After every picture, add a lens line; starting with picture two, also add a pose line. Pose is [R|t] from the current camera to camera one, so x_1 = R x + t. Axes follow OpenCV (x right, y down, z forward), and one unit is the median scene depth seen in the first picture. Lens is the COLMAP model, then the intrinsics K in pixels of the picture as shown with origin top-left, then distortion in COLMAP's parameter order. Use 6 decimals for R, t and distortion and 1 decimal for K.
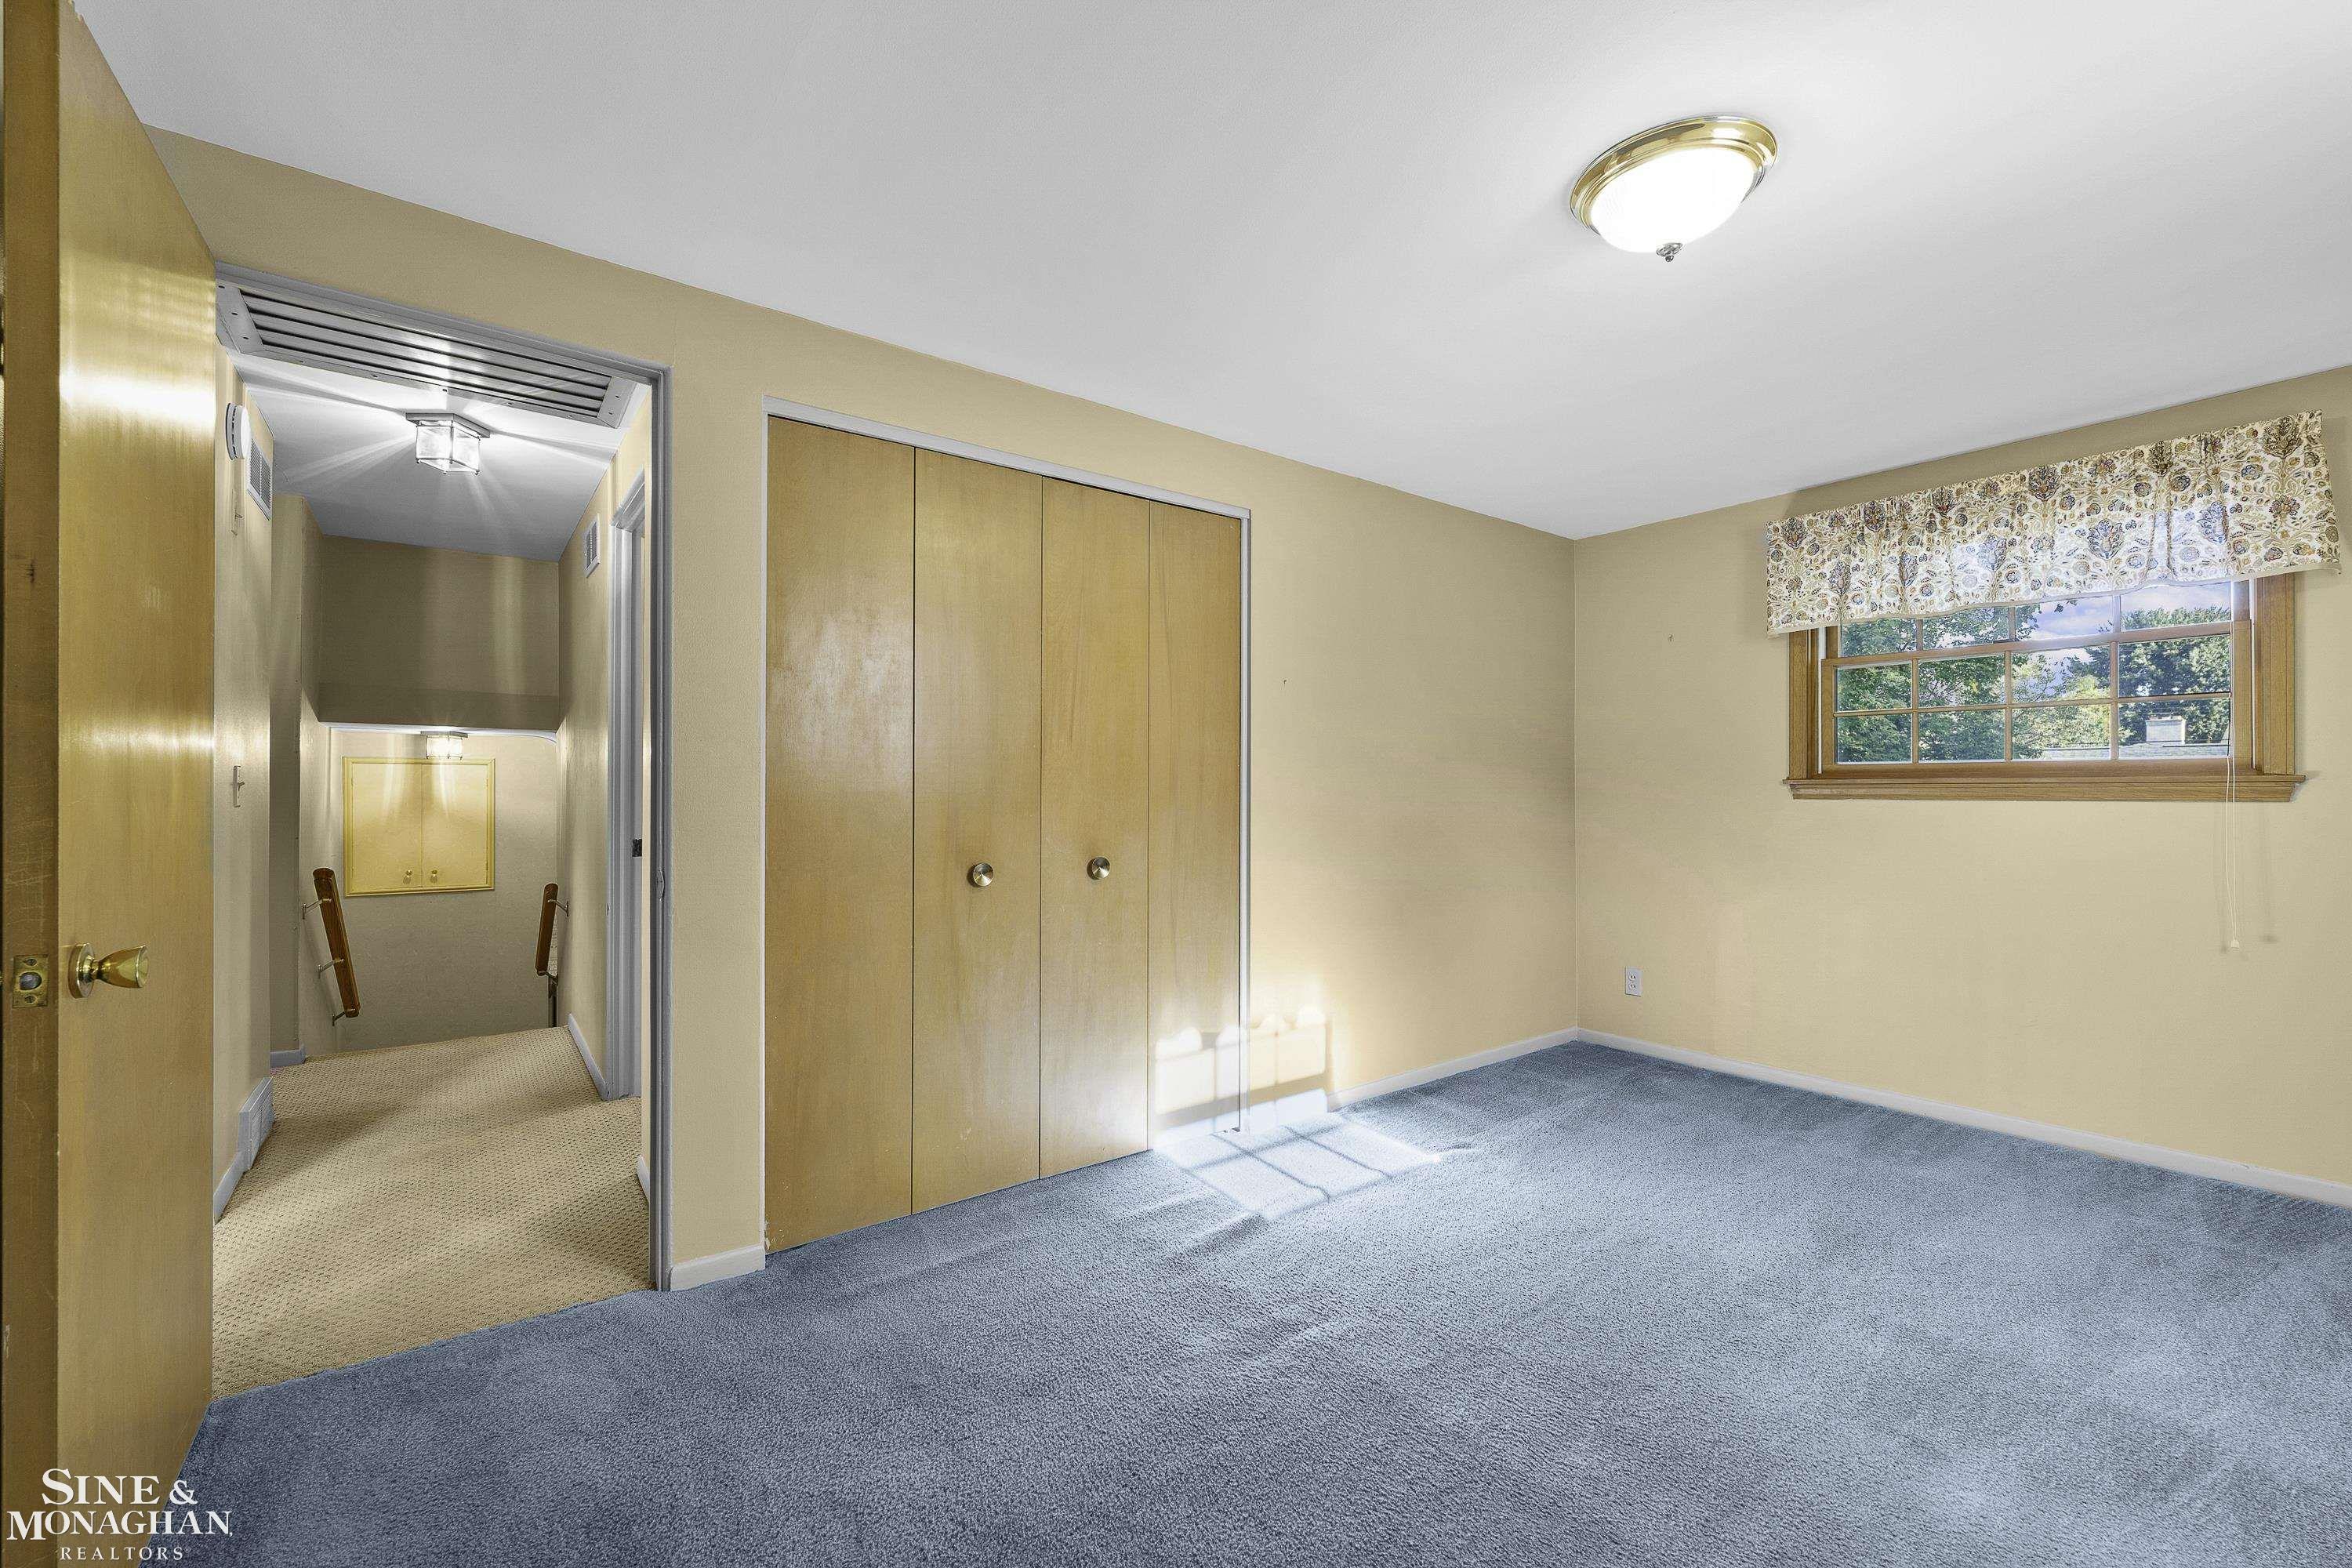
lens RADIAL K [[970.8, 0, 1176.0], [0, 970.8, 784.0], [0, 0, 1]] dist [-0.000018, 0.000042]
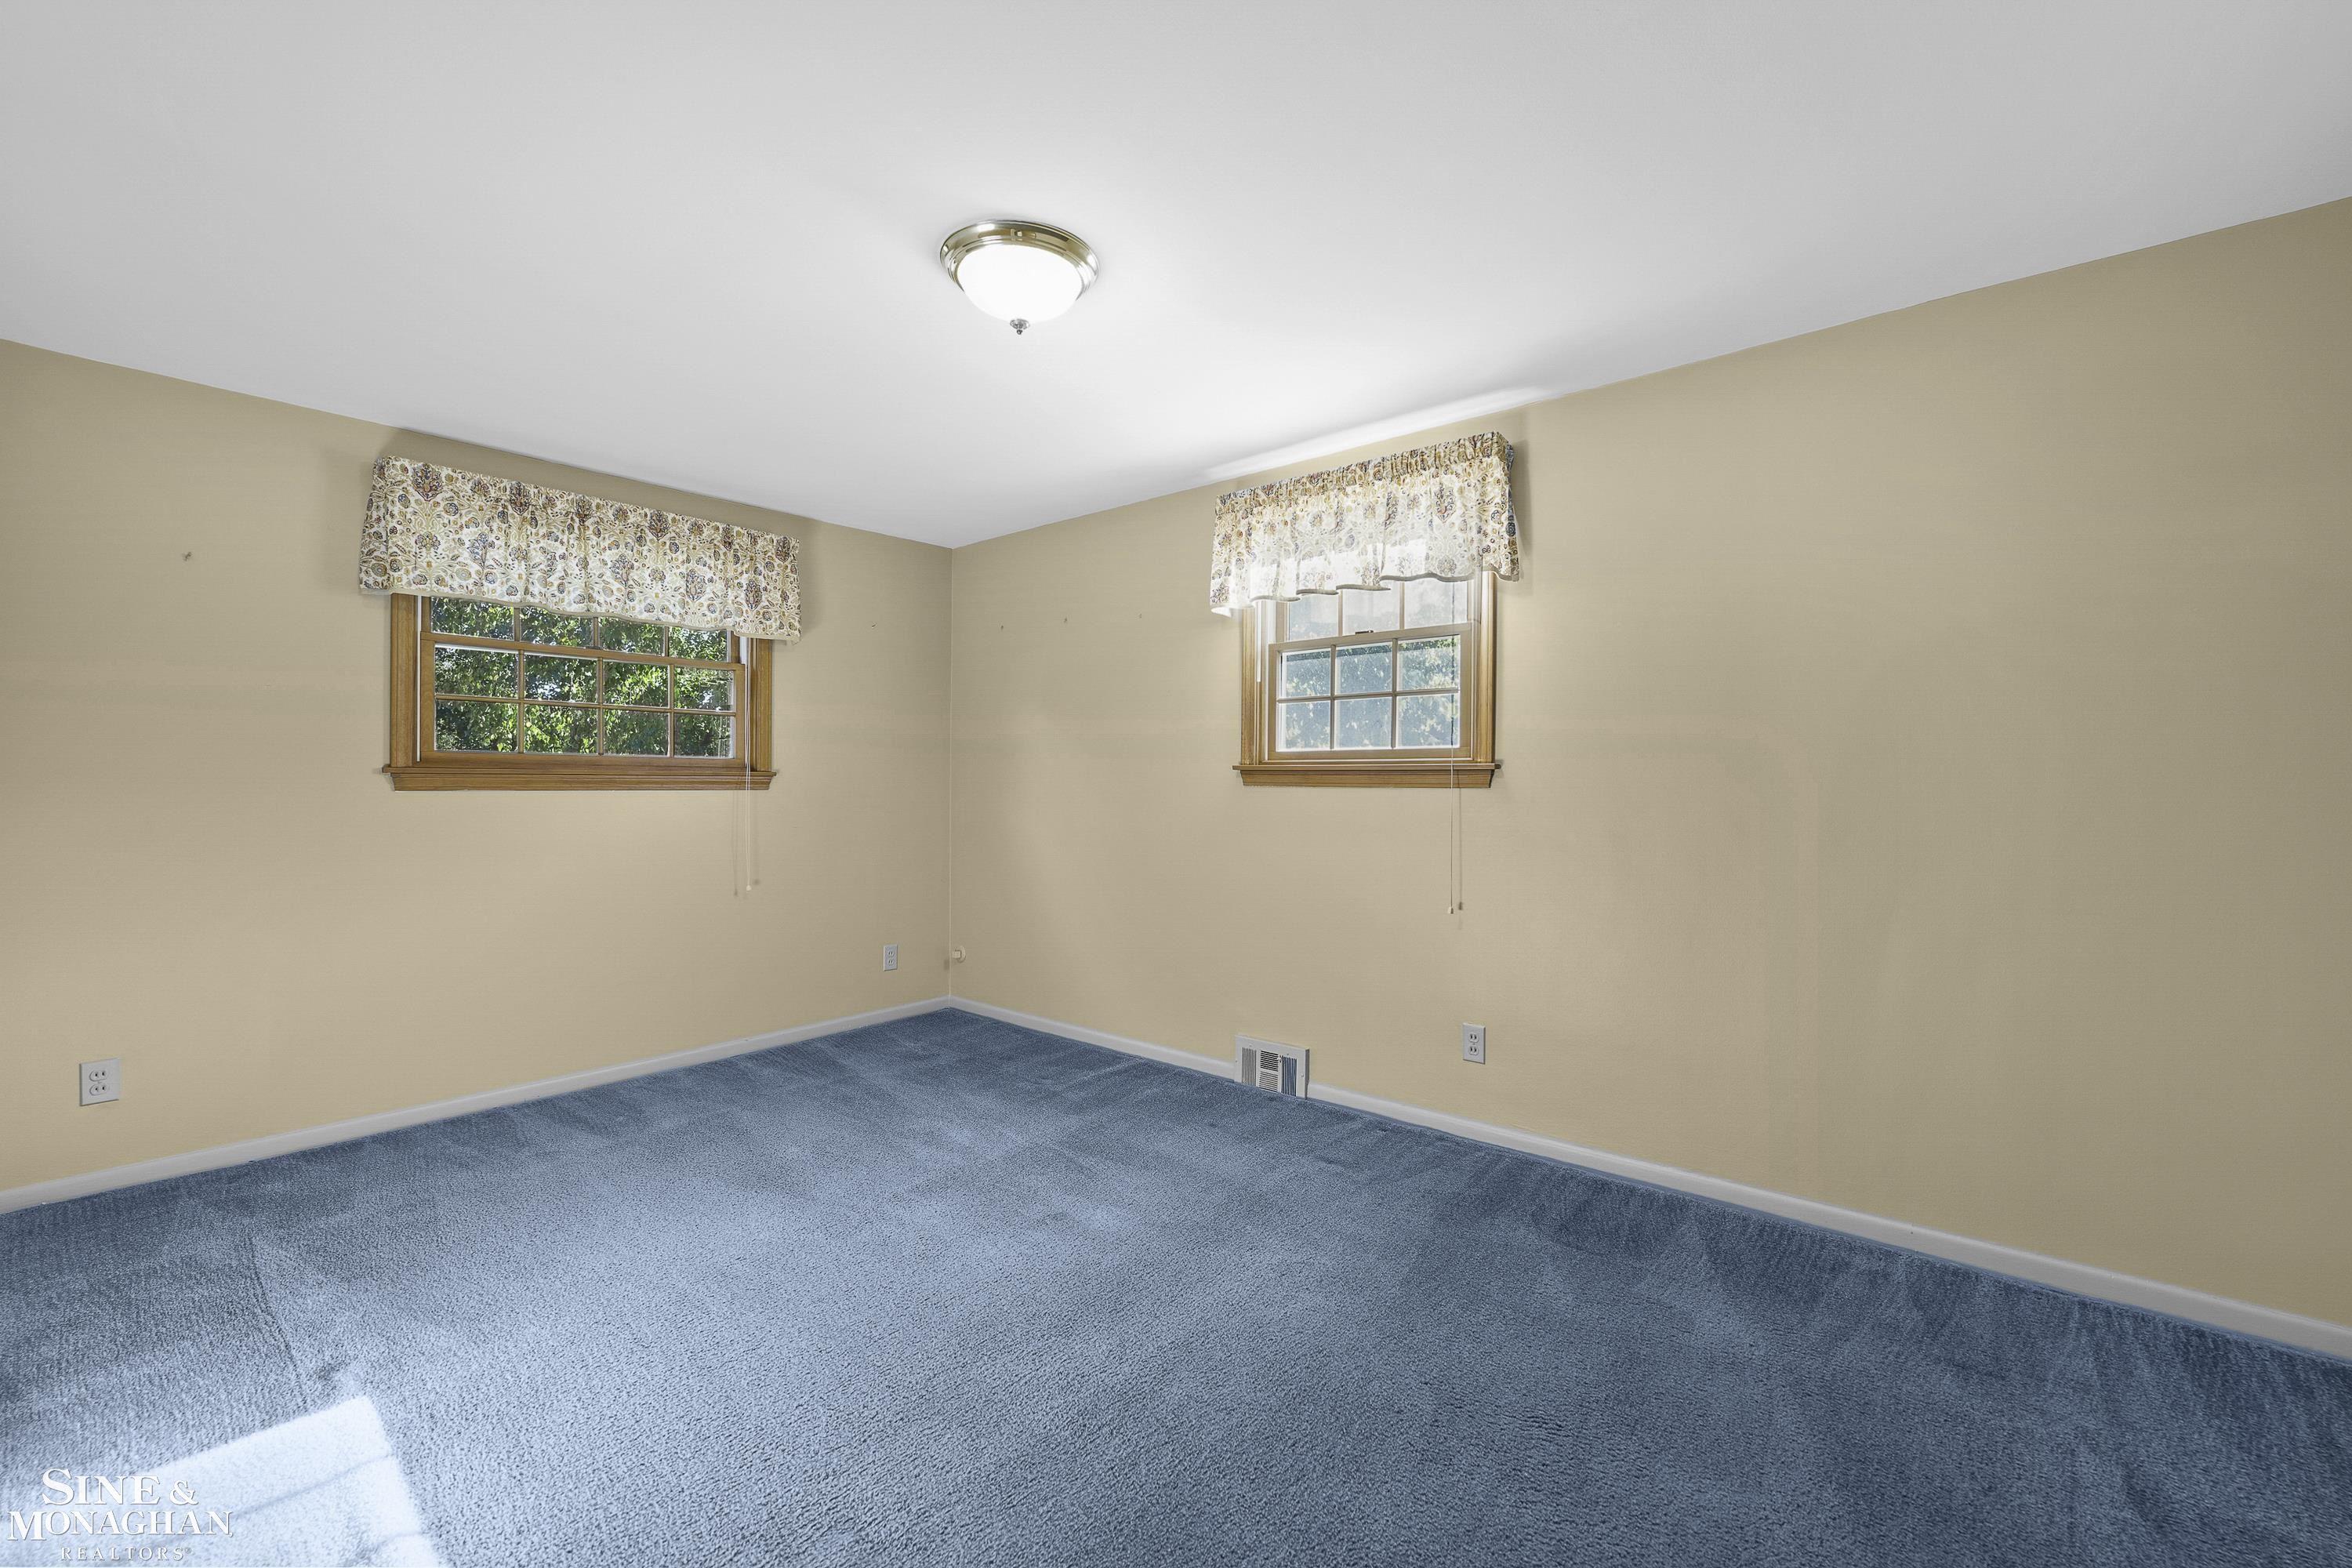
lens RADIAL K [[970.8, 0, 1176.0], [0, 970.8, 784.0], [0, 0, 1]] dist [-0.000018, 0.000042]
pose [[-0.219860, -0.004408, 0.975522, -0.396101], [-0.013554, 0.999907, 0.001463, -0.000598], [-0.975437, -0.012901, -0.219899, 0.604158]]
